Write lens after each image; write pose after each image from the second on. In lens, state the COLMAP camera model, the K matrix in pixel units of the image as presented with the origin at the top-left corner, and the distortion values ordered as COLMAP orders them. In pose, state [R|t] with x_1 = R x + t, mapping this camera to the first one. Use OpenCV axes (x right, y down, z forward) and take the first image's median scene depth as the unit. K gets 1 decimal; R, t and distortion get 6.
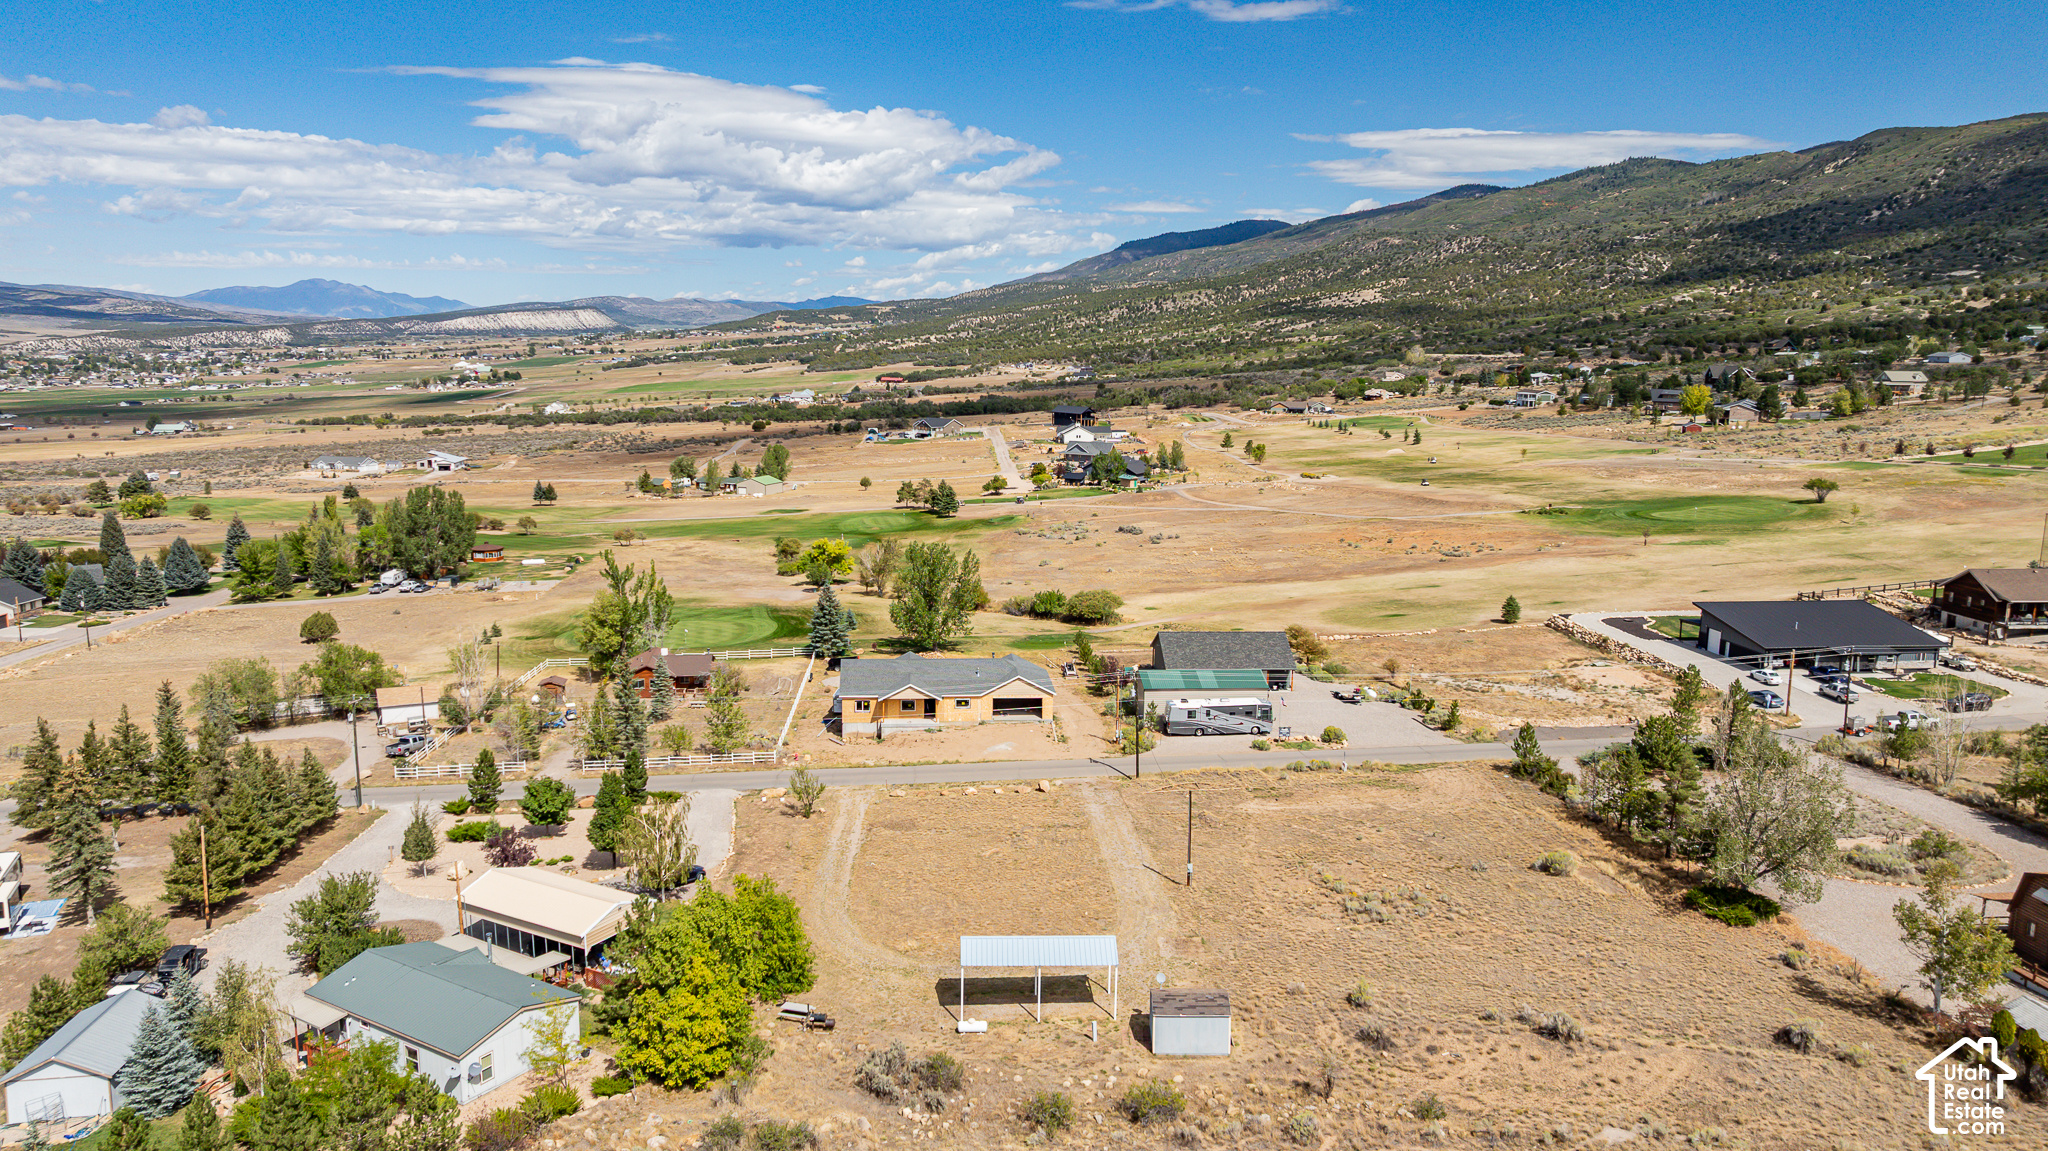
lens RADIAL K [[1432.9, 0, 1024.0], [0, 1432.9, 575.5], [0, 0, 1]] dist [-0.022572, 0.013582]
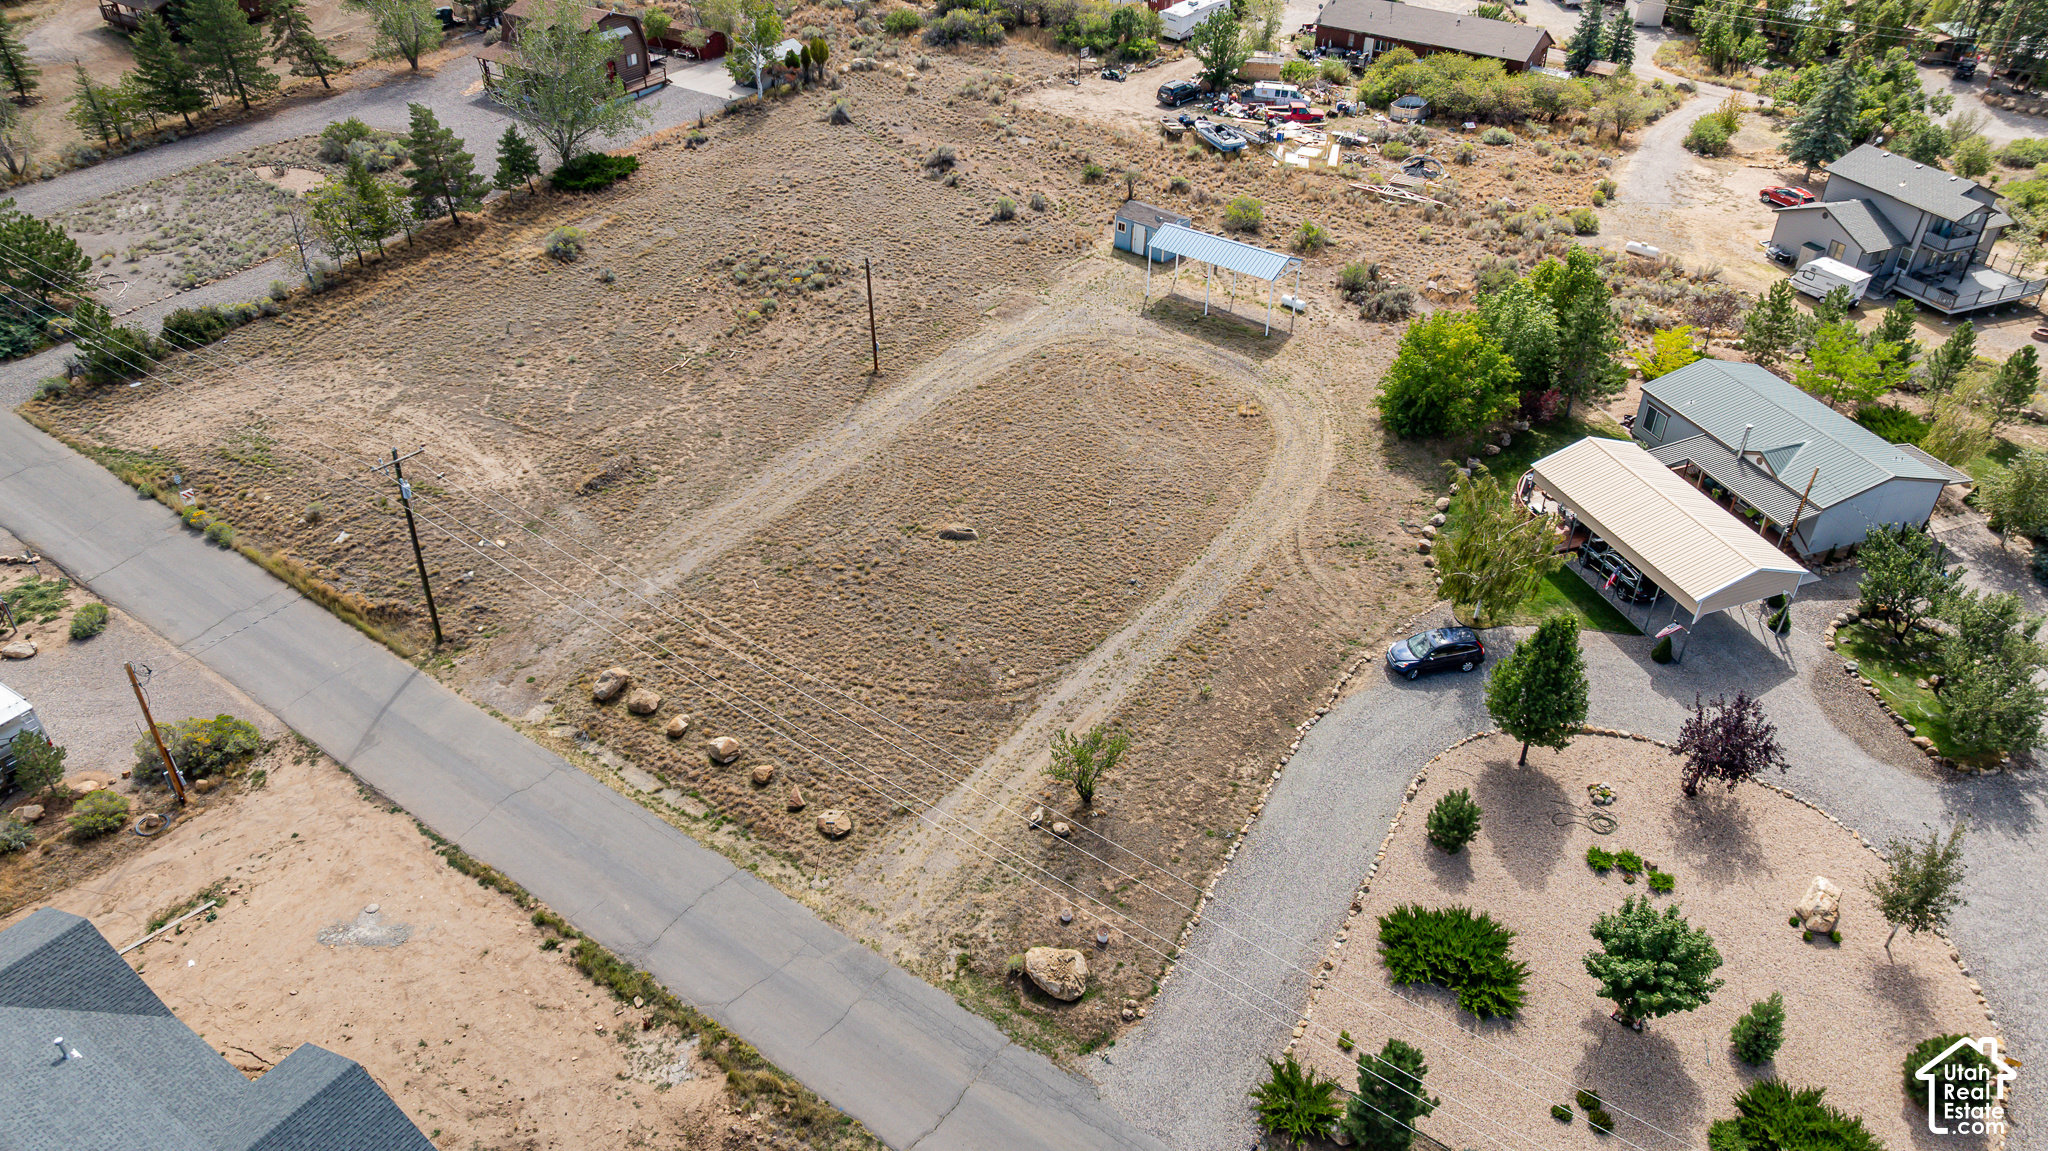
lens RADIAL K [[1432.9, 0, 1024.0], [0, 1432.9, 575.5], [0, 0, 1]] dist [-0.022572, 0.013582]
pose [[-0.772947, -0.382621, 0.506116, -0.066114], [0.087130, 0.726128, 0.682016, -0.040075], [-0.628459, 0.571261, -0.527921, 0.232217]]
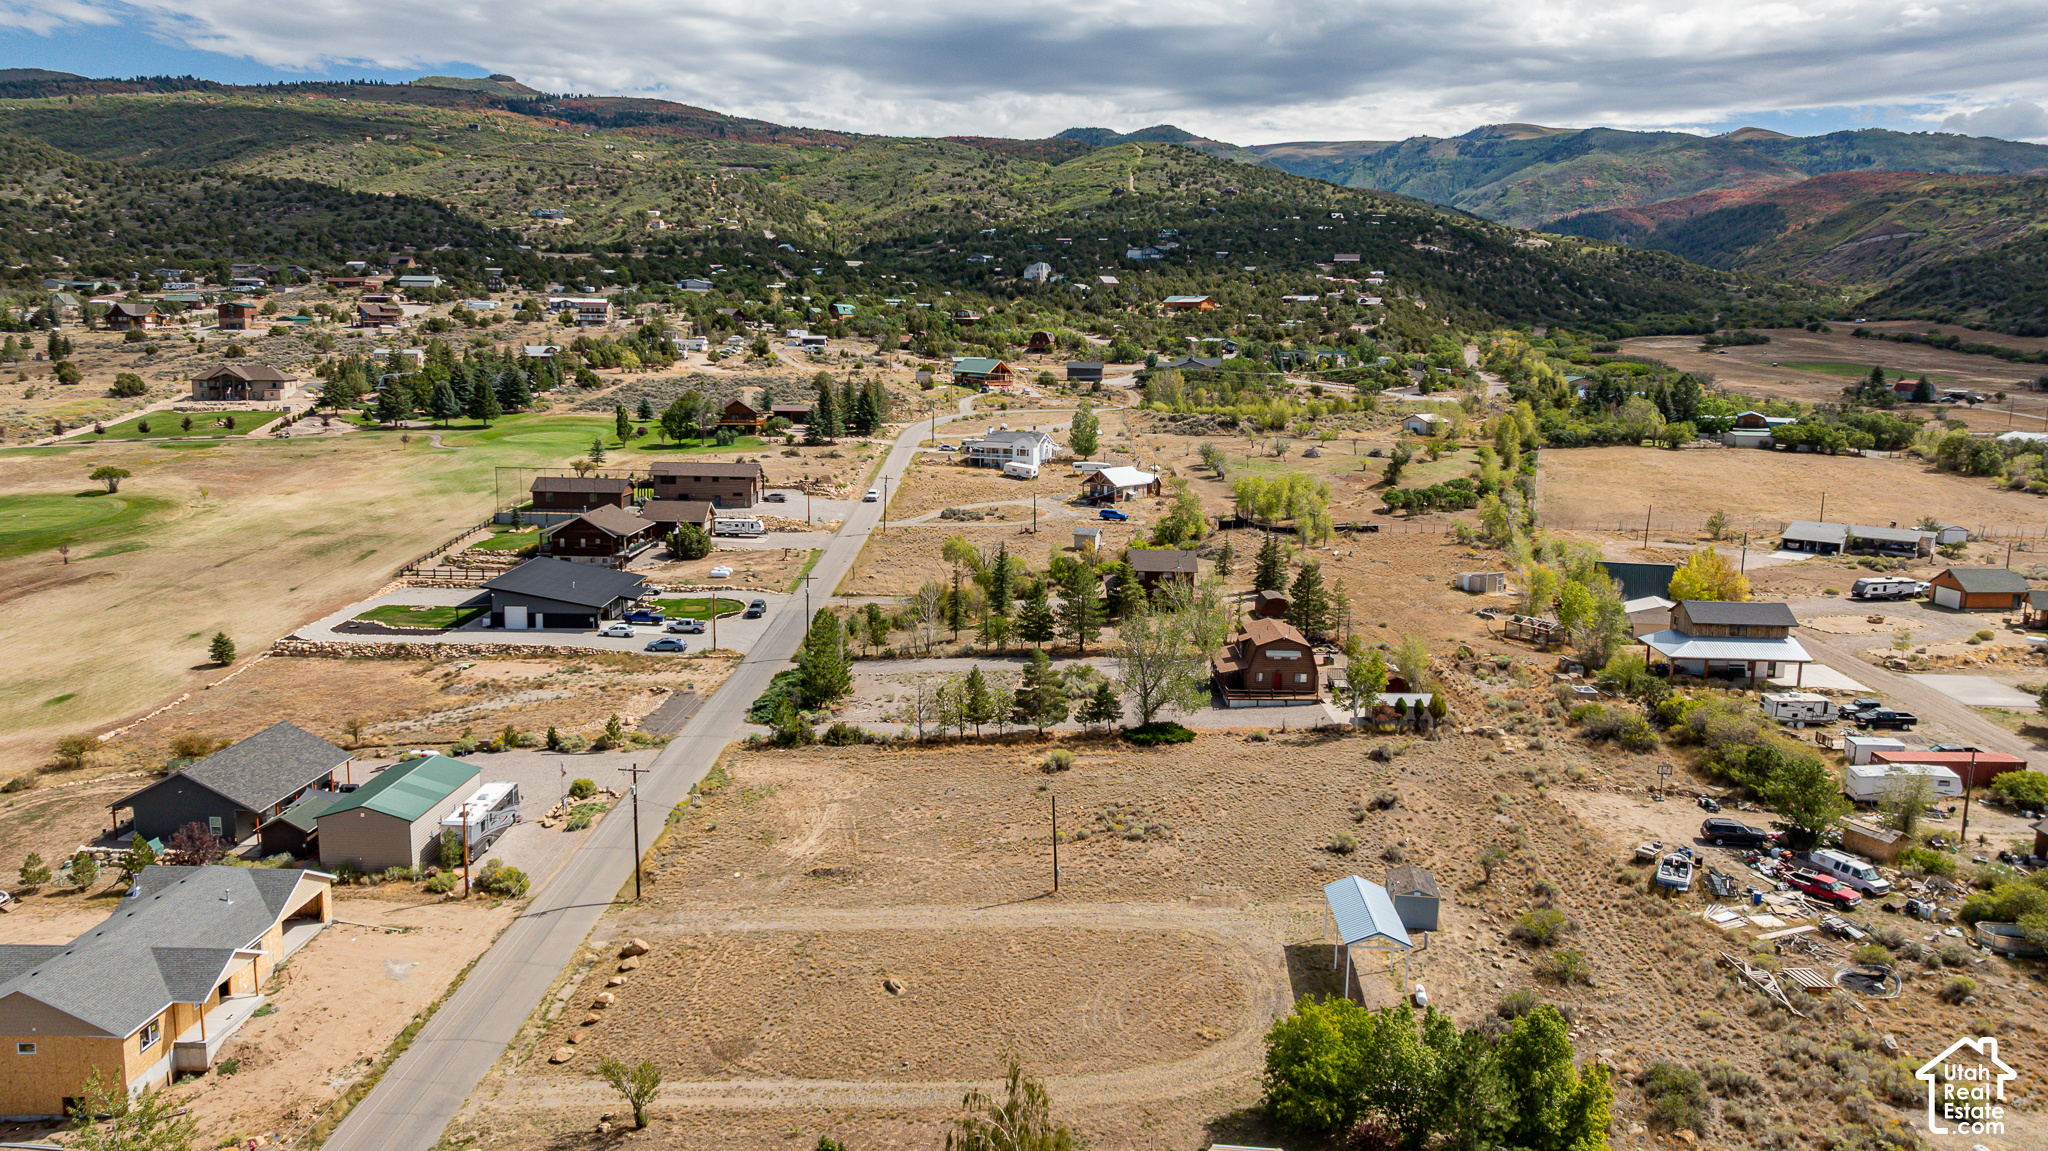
lens RADIAL K [[1432.9, 0, 1024.0], [0, 1432.9, 575.5], [0, 0, 1]] dist [-0.022572, 0.013582]
pose [[0.101272, -0.175301, 0.979292, -0.130531], [0.151763, 0.975555, 0.158938, -0.024827], [-0.983215, 0.132524, 0.125400, 0.139343]]
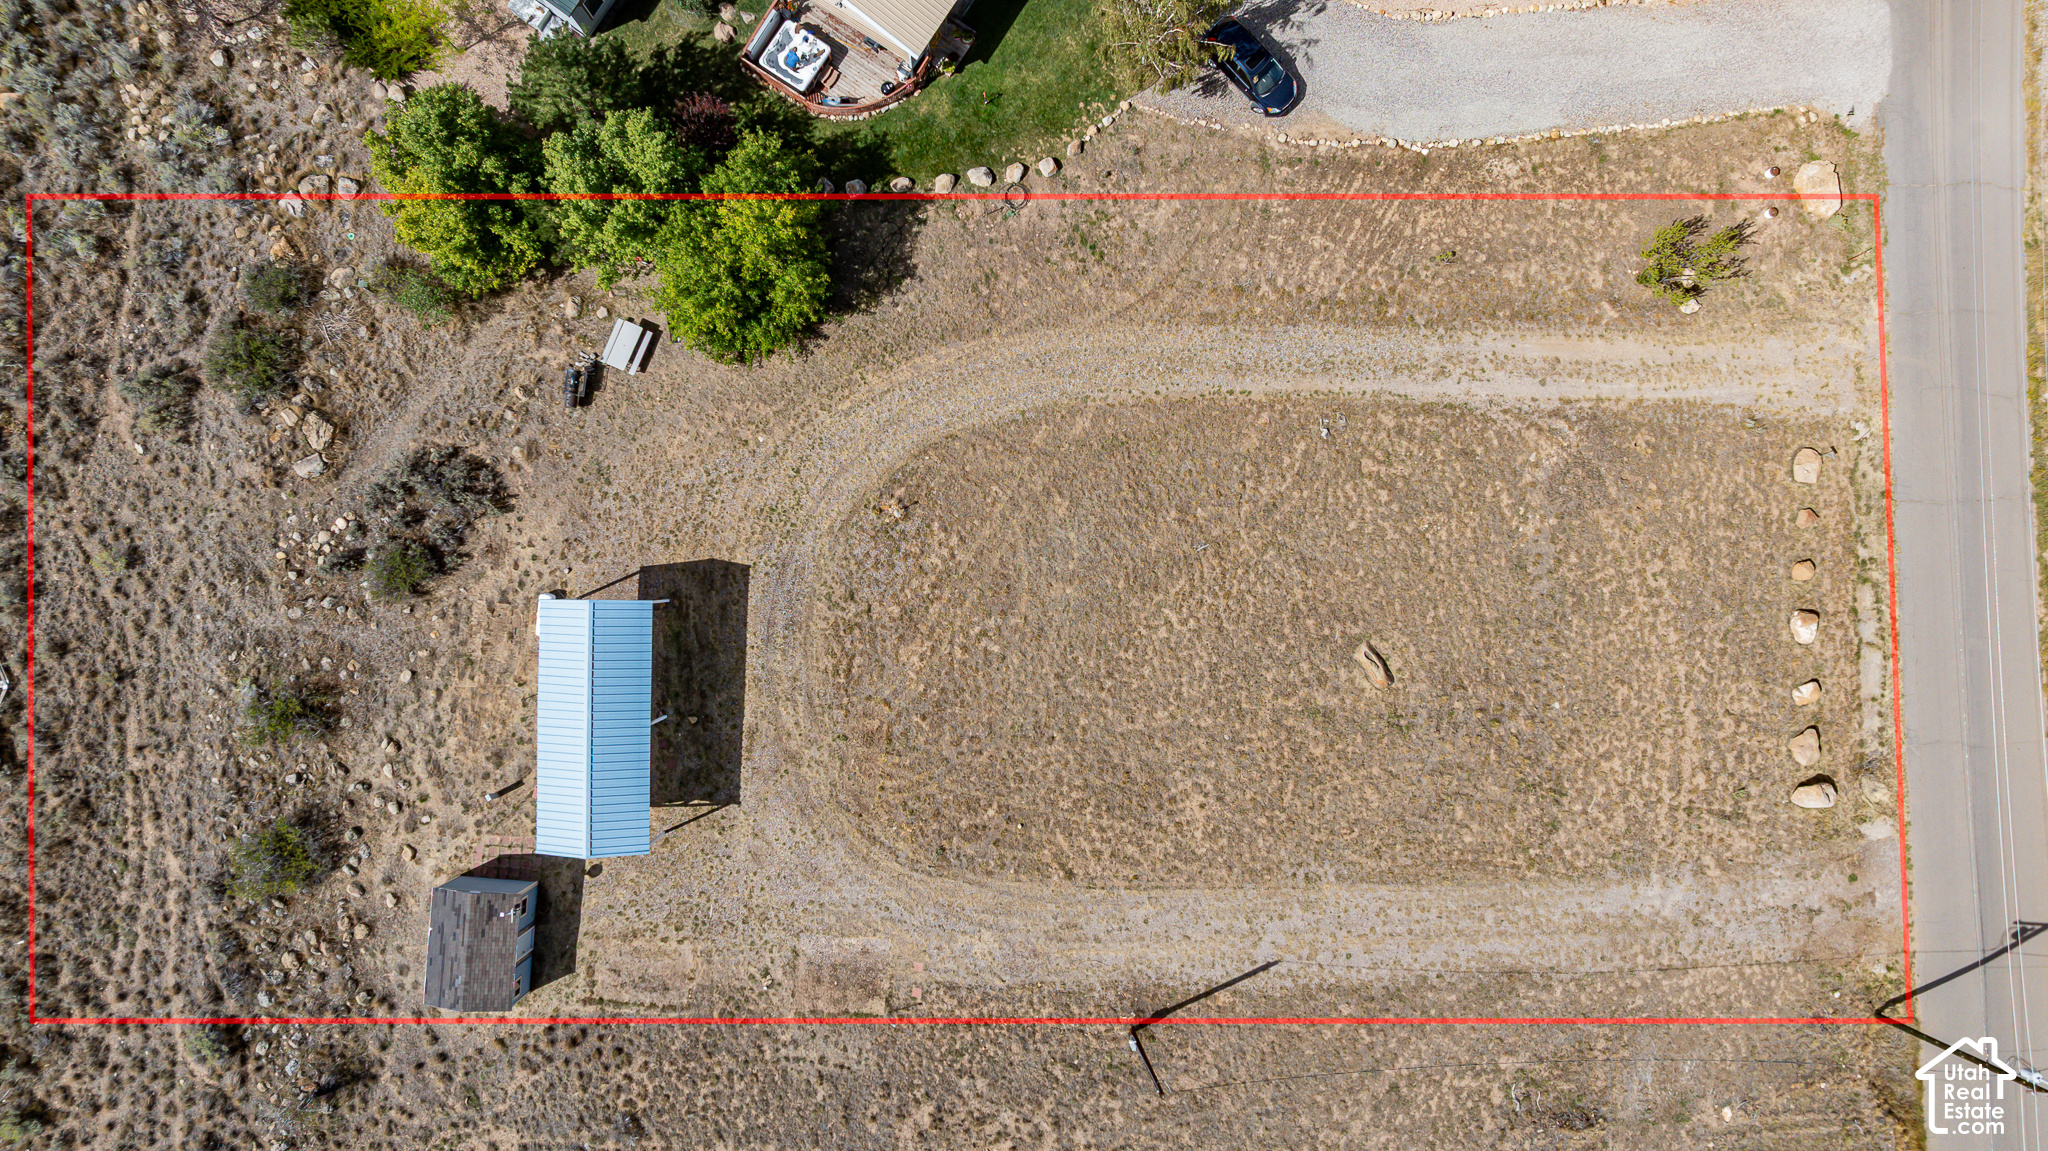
lens RADIAL K [[1436.6, 0, 1024.0], [0, 1436.6, 575.5], [0, 0, 1]] dist [-0.019336, -0.004441]
pose [[-0.051938, 0.998540, -0.014866, -0.007025], [-0.193378, 0.004548, 0.981114, -0.047973], [0.979749, 0.053832, 0.192860, 0.135977]]
